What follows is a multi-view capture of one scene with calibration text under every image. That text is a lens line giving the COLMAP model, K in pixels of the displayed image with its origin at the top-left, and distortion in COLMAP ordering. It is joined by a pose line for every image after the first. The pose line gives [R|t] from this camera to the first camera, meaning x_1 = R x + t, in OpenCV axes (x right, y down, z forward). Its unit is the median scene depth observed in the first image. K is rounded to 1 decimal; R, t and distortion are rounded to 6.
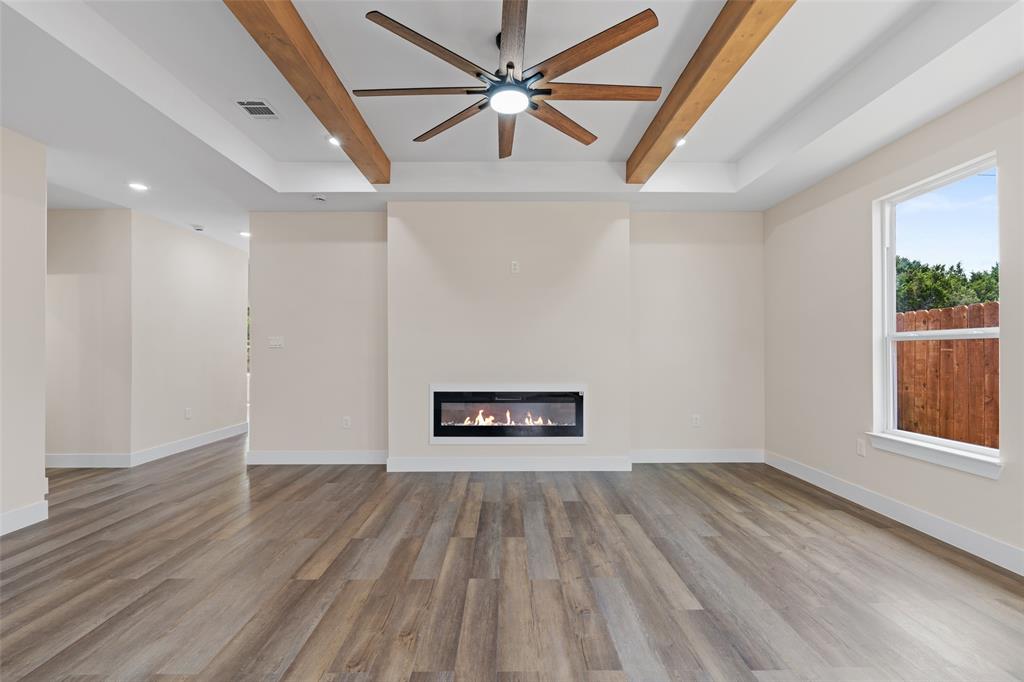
lens RADIAL K [[450.0, 0, 510.1], [0, 450.0, 345.3], [0, 0, 1]] dist [-0.010019, -0.000257]
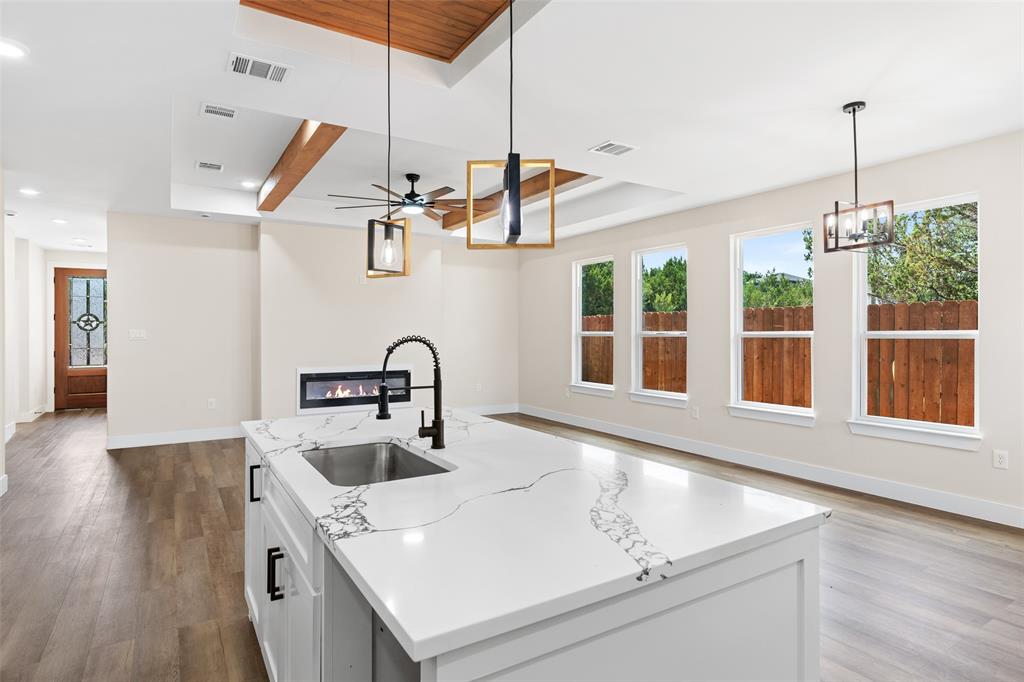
lens RADIAL K [[597.5, 0, 504.9], [0, 597.5, 336.7], [0, 0, 1]] dist [-0.001180, -0.000166]
pose [[0.858709, -0.004723, 0.512441, -0.557096], [-0.006812, 0.999764, 0.020629, -0.042730], [-0.512418, -0.021205, 0.858474, -0.783168]]
